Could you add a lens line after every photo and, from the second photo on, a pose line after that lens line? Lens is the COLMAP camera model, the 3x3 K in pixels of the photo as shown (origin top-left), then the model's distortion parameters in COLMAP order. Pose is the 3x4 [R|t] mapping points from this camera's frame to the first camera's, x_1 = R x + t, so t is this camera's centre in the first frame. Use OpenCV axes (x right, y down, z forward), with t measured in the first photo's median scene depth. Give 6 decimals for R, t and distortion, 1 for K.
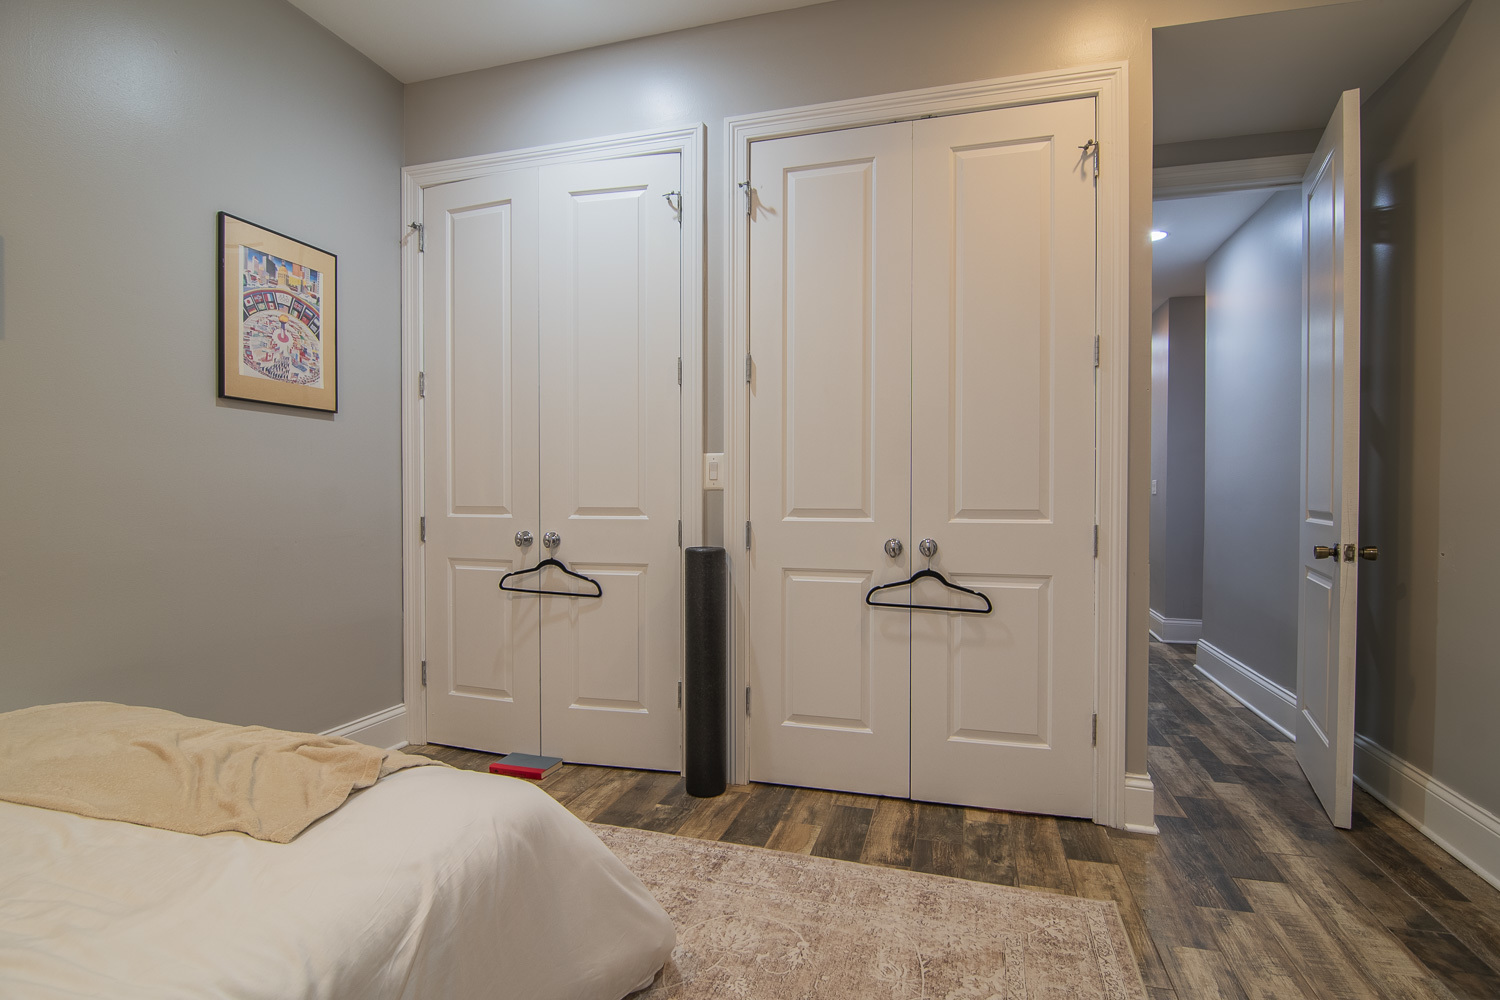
lens RADIAL K [[723.9, 0, 752.7], [0, 723.9, 504.1], [0, 0, 1]] dist [-0.020873, -0.001002]
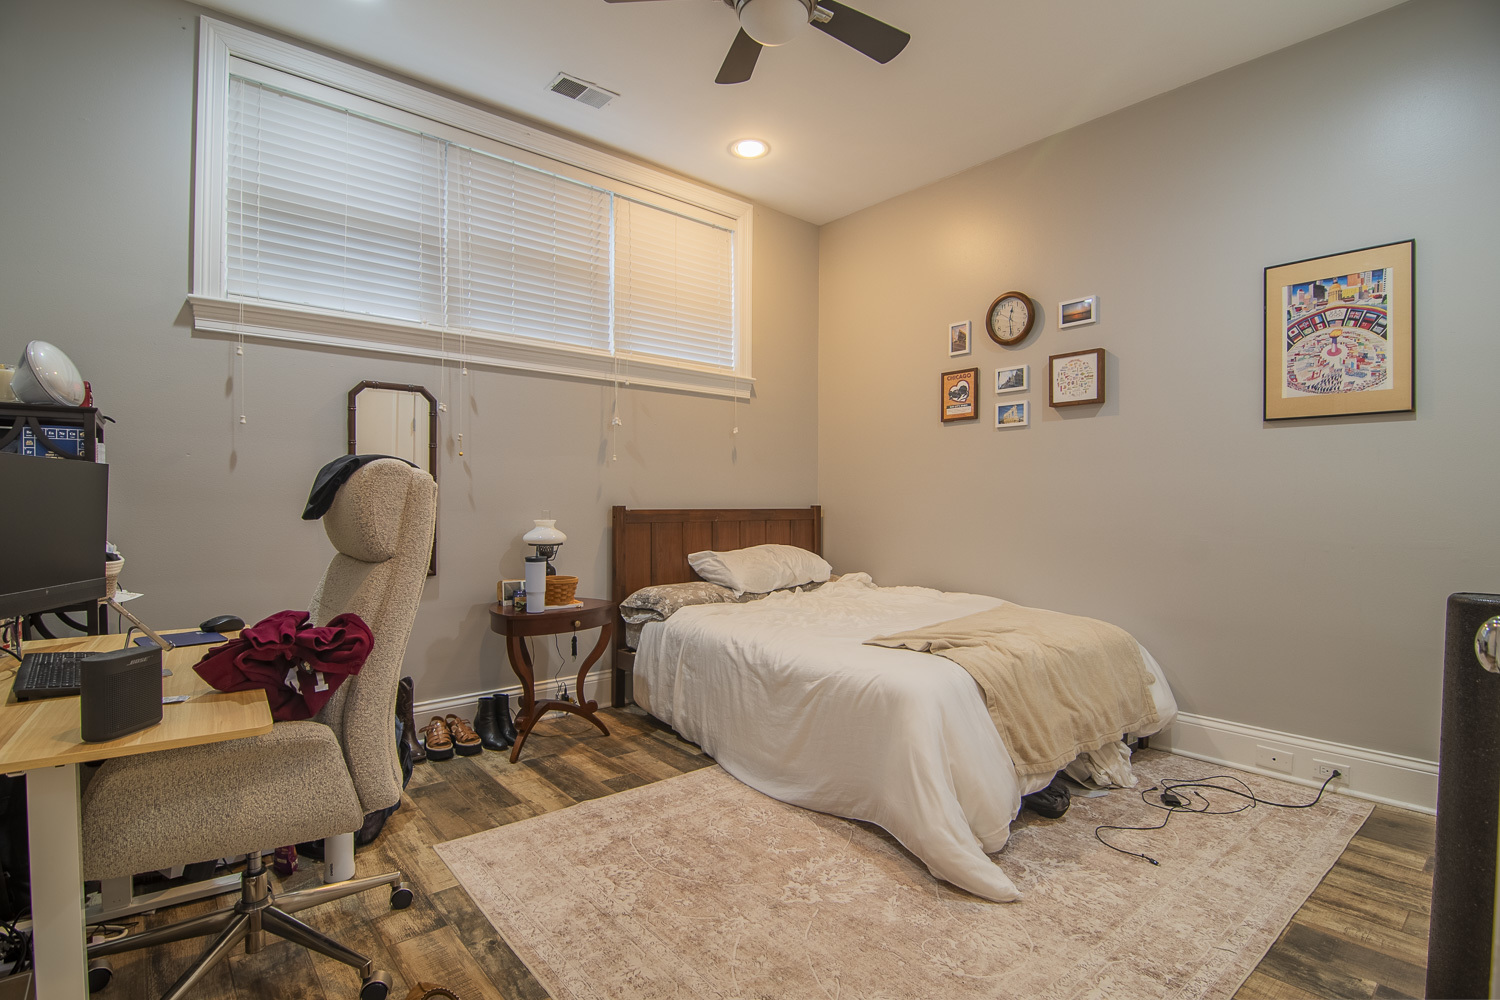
lens RADIAL K [[723.9, 0, 759.0], [0, 723.9, 498.3], [0, 0, 1]] dist [-0.020873, -0.001002]
pose [[-0.531382, -0.008473, -0.847090, 0.693781], [-0.014537, 0.999894, -0.000882, -0.004269], [0.847007, 0.011846, -0.531449, 0.865276]]
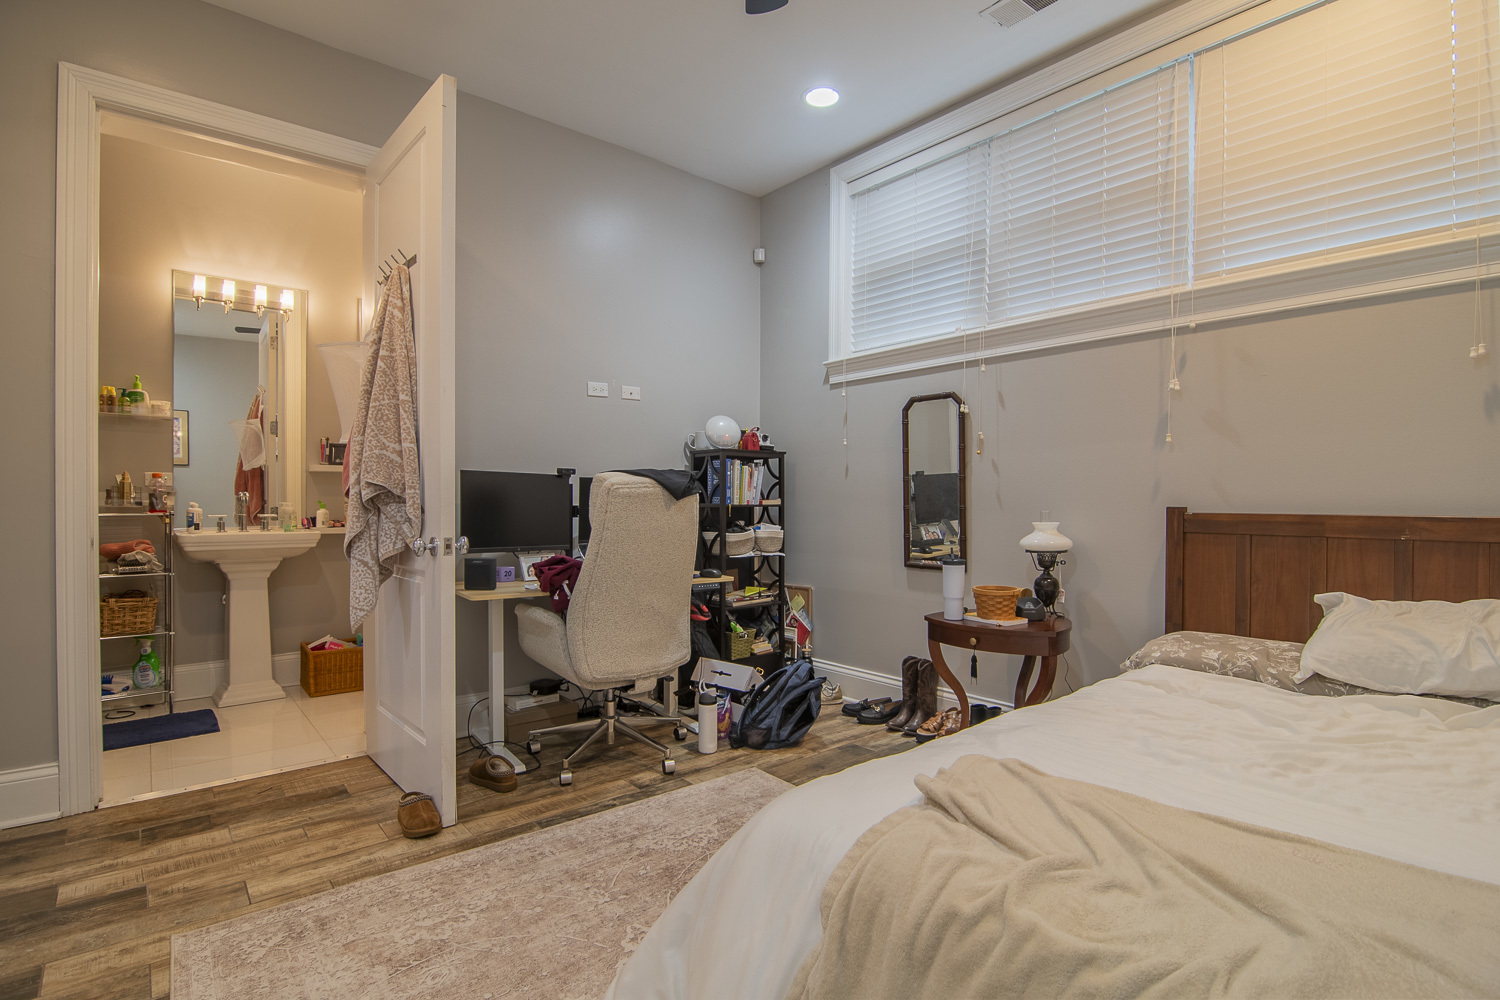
lens RADIAL K [[723.9, 0, 758.4], [0, 723.9, 503.7], [0, 0, 1]] dist [-0.020873, -0.001002]
pose [[-0.838181, -0.009780, 0.545305, -0.448583], [-0.002428, 0.999896, 0.014200, -0.003725], [-0.545387, 0.010578, -0.838118, 1.005161]]
